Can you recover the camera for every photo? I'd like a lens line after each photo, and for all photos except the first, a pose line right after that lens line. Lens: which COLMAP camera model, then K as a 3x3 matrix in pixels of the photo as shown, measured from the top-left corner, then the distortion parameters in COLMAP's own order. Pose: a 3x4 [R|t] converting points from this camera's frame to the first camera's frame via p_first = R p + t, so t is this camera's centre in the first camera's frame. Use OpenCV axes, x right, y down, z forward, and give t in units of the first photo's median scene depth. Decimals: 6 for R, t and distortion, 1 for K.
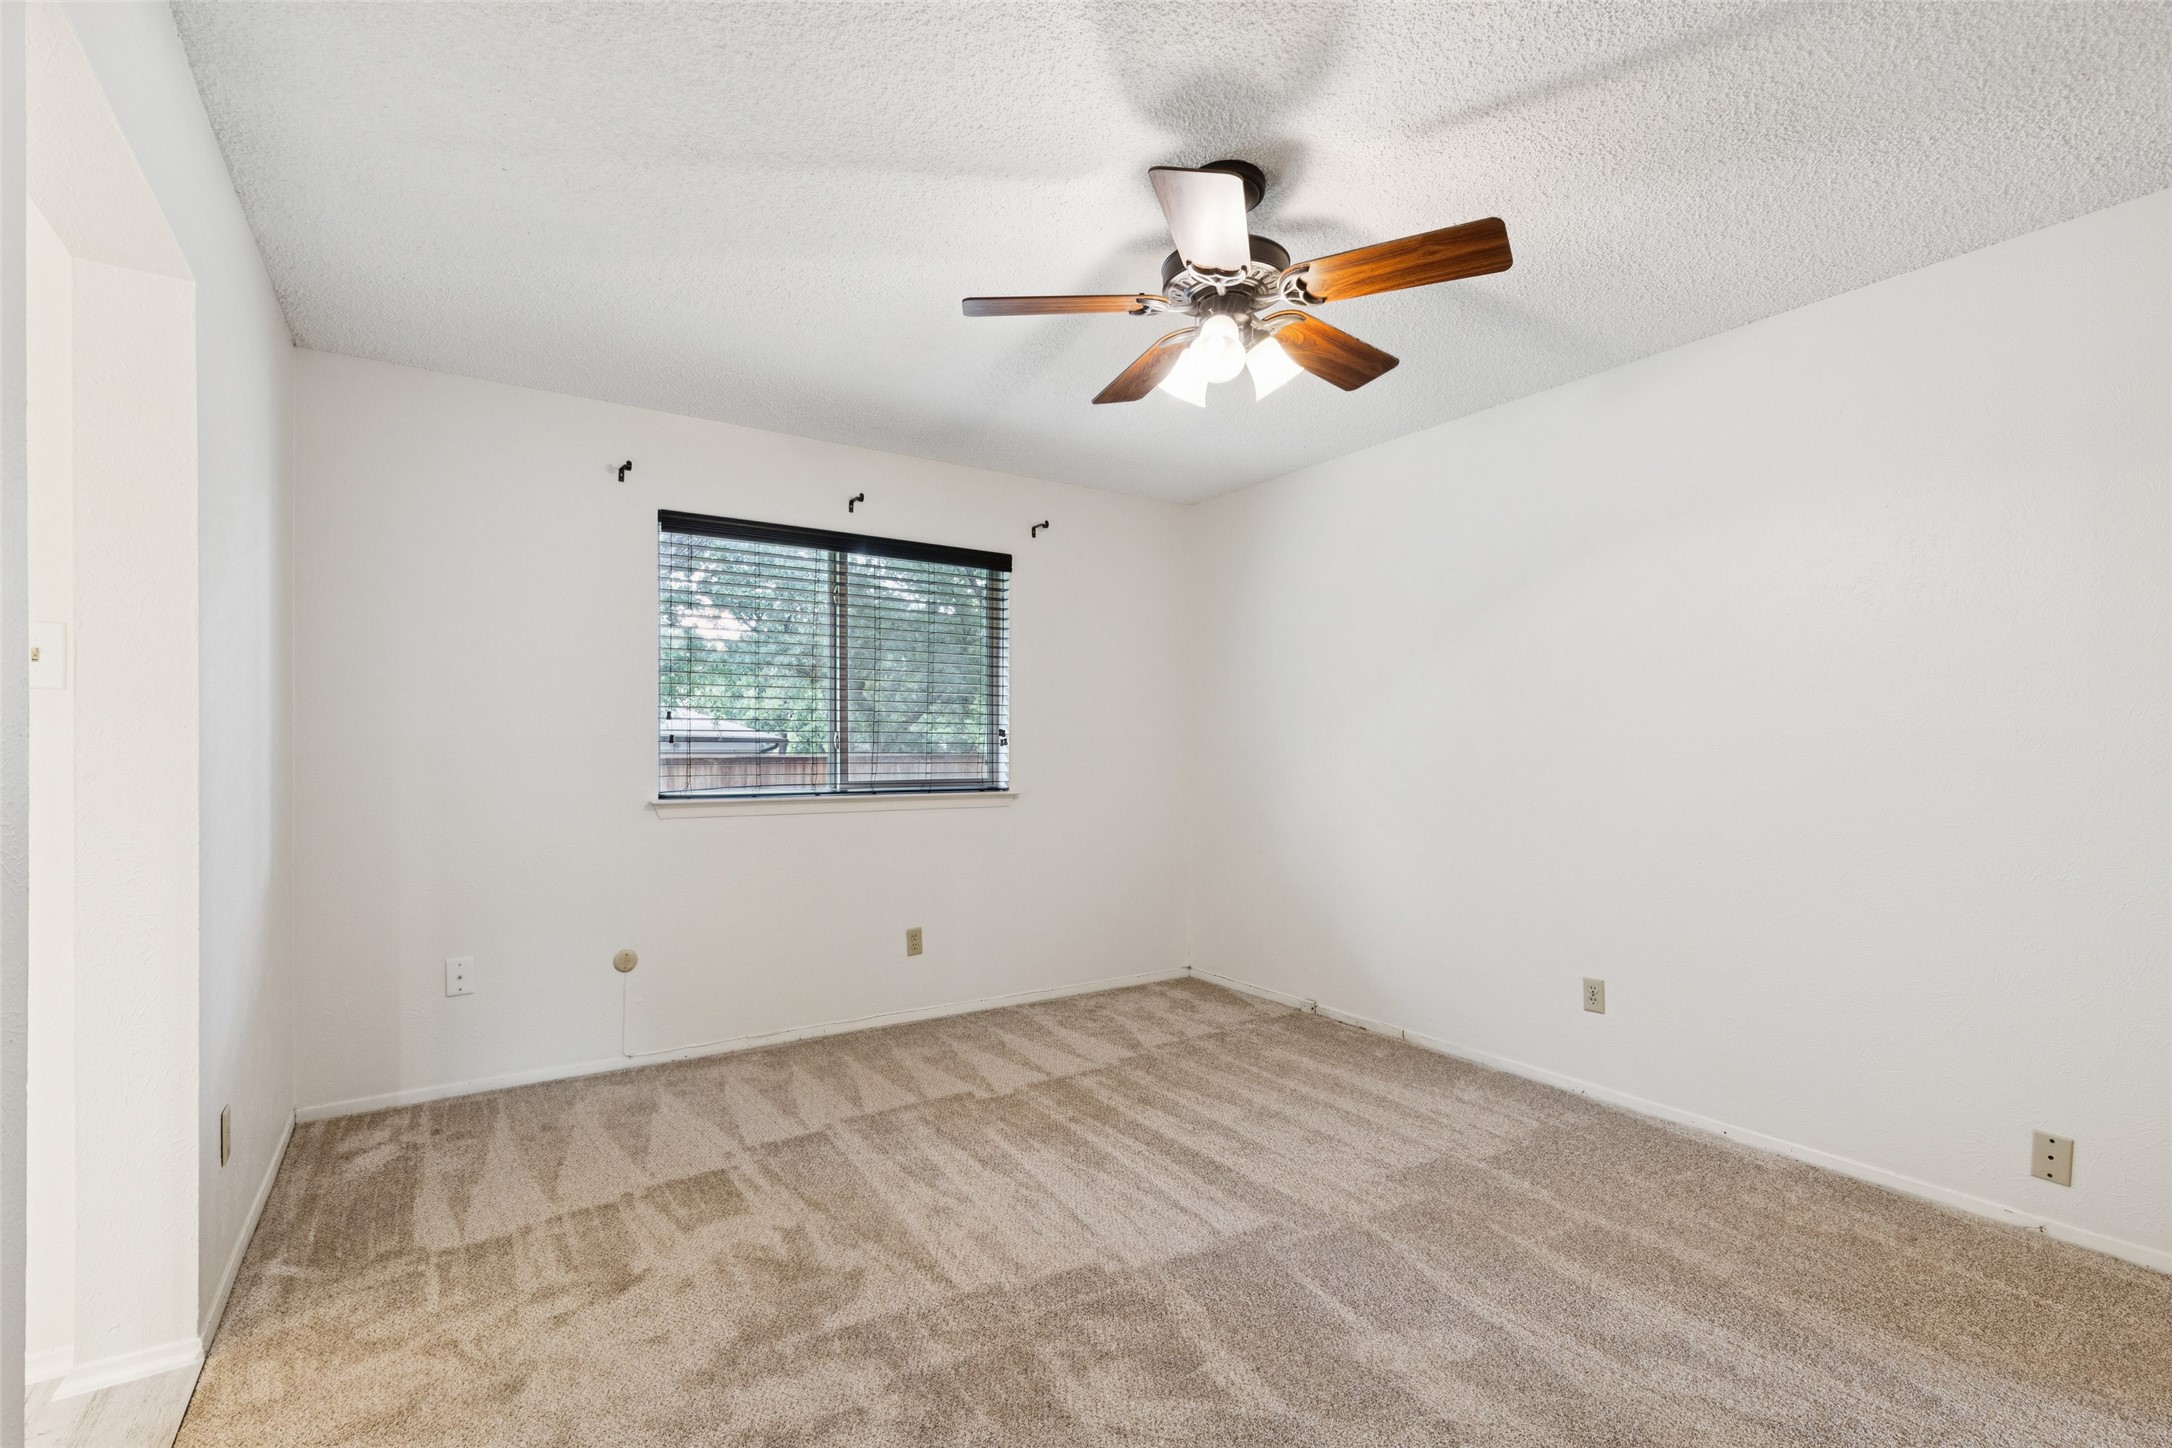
lens RADIAL K [[978.3, 0, 1077.2], [0, 978.3, 741.7], [0, 0, 1]] dist [0.011101, -0.001456]
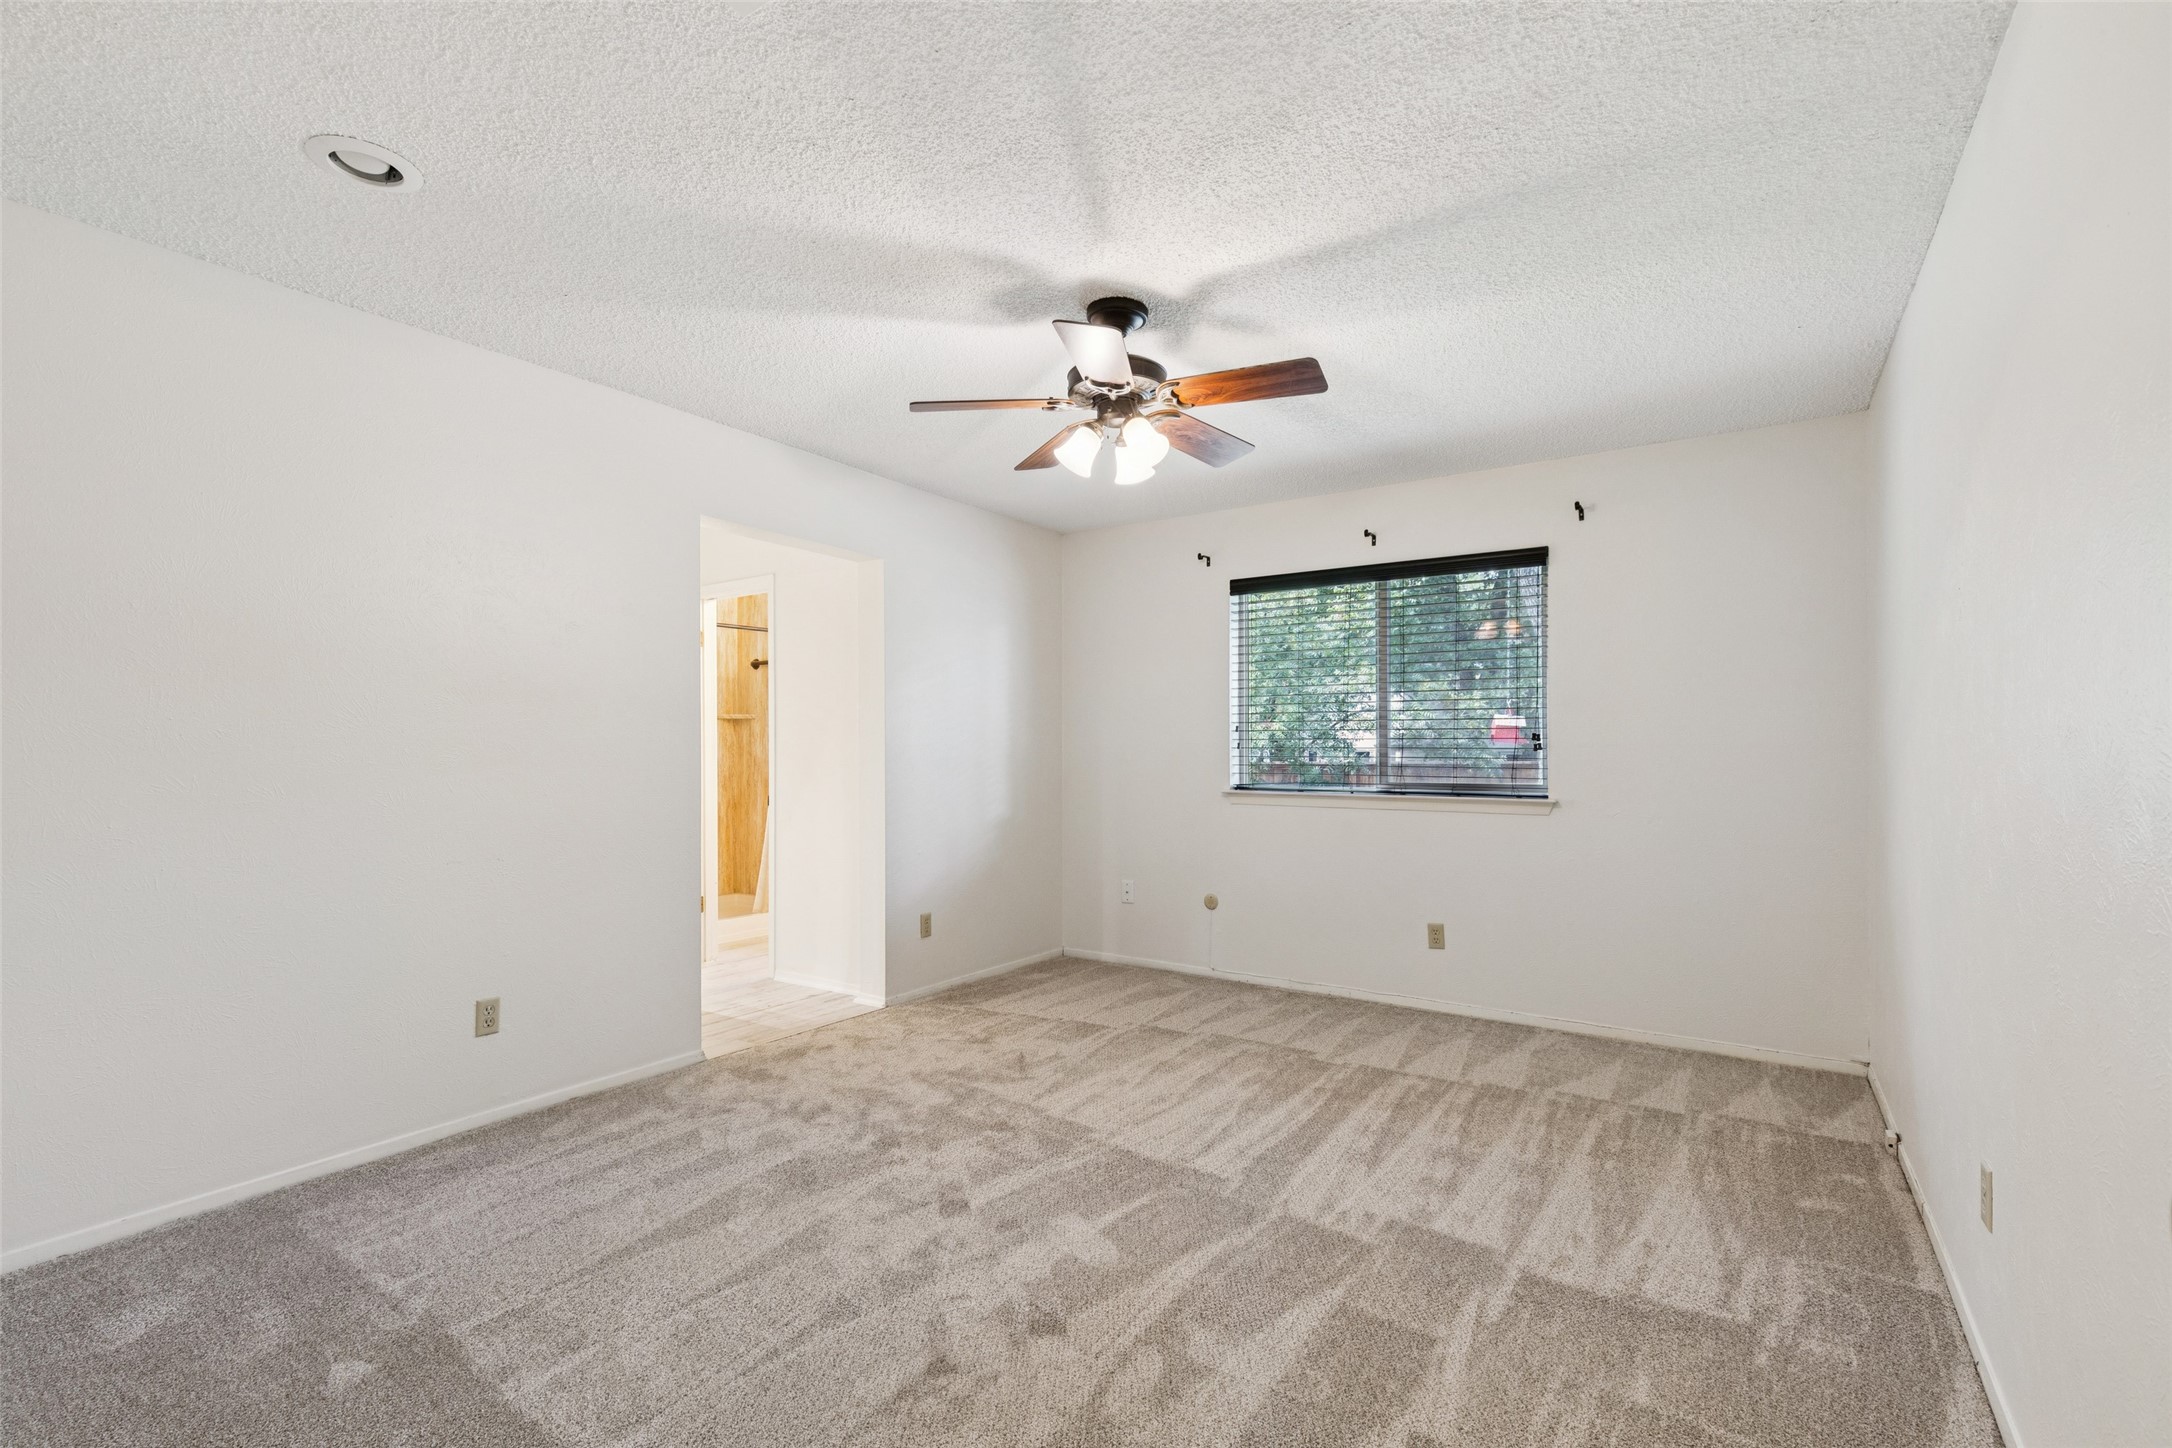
lens RADIAL K [[978.3, 0, 1077.2], [0, 978.3, 741.7], [0, 0, 1]] dist [0.011101, -0.001456]
pose [[0.376618, -0.009596, -0.926319, 0.903751], [0.004090, 0.999954, -0.008695, 0.002706], [0.926360, -0.000514, 0.376640, 0.326491]]
